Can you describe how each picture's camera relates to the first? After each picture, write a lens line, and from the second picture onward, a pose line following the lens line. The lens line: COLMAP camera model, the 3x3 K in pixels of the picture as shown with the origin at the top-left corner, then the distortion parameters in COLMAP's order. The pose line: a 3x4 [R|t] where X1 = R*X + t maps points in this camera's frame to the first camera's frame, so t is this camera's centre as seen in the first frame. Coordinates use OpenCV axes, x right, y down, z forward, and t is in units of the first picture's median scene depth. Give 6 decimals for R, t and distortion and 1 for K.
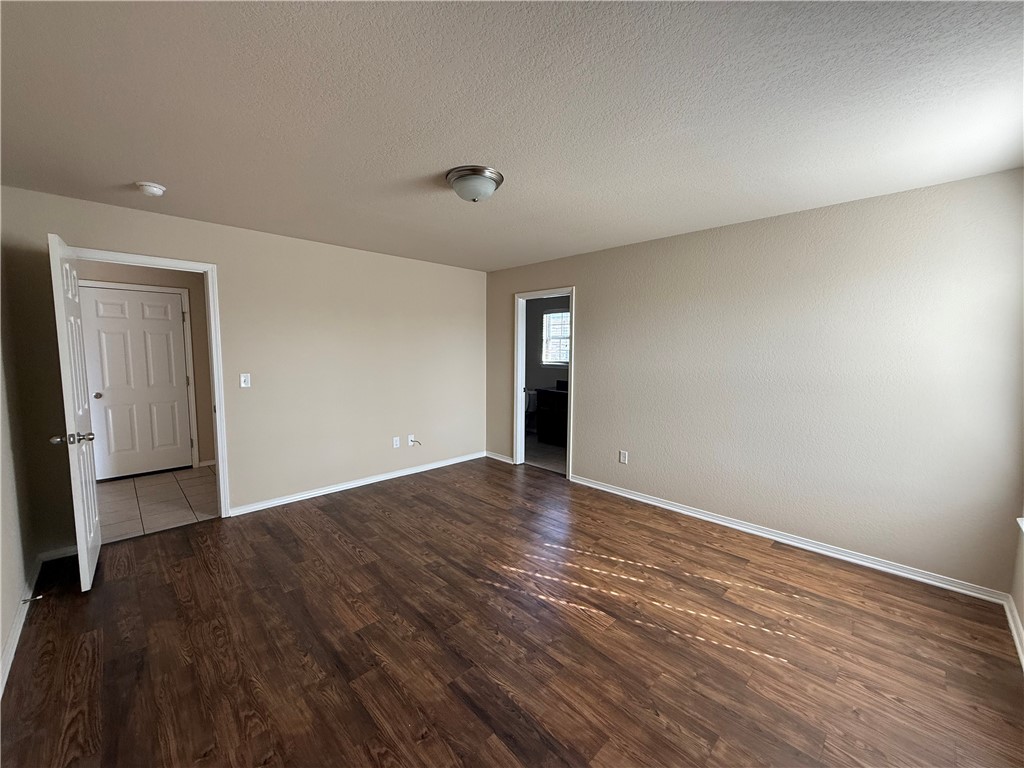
lens RADIAL K [[407.8, 0, 509.6], [0, 407.8, 387.5], [0, 0, 1]] dist [-0.002333, -0.000171]
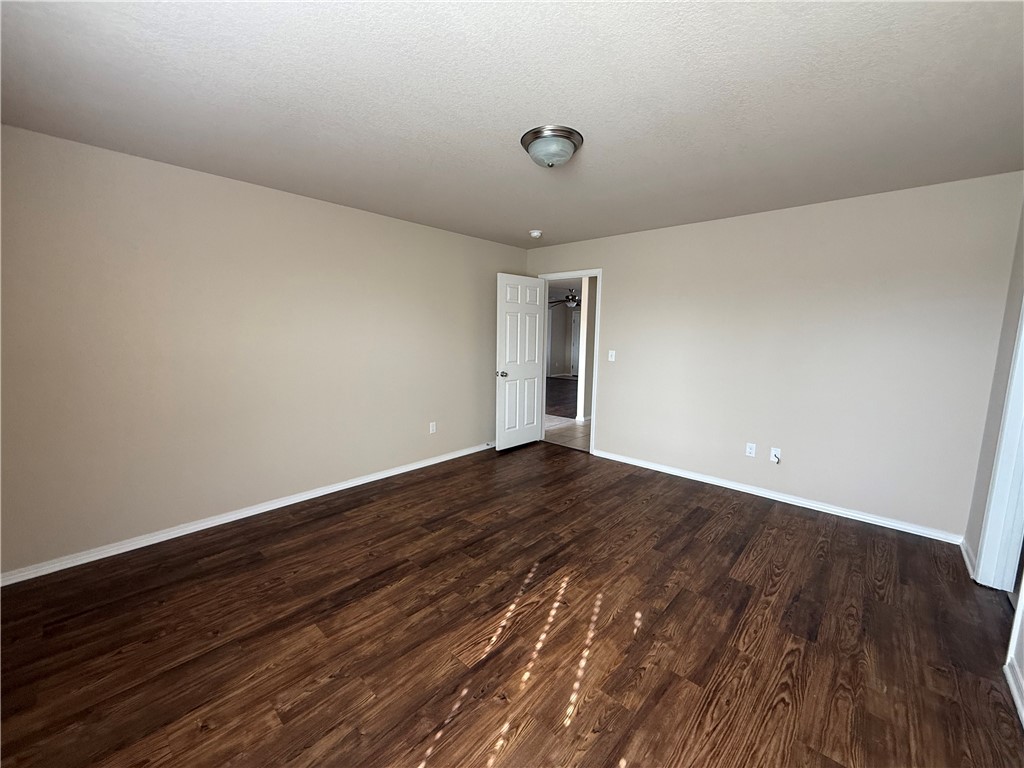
lens RADIAL K [[407.8, 0, 511.2], [0, 407.8, 381.7], [0, 0, 1]] dist [-0.002333, -0.000171]
pose [[0.048420, 0.116491, -0.992011, 0.957987], [-0.112138, 0.987531, 0.110492, -0.065709], [0.992512, 0.105892, 0.060880, 0.956109]]
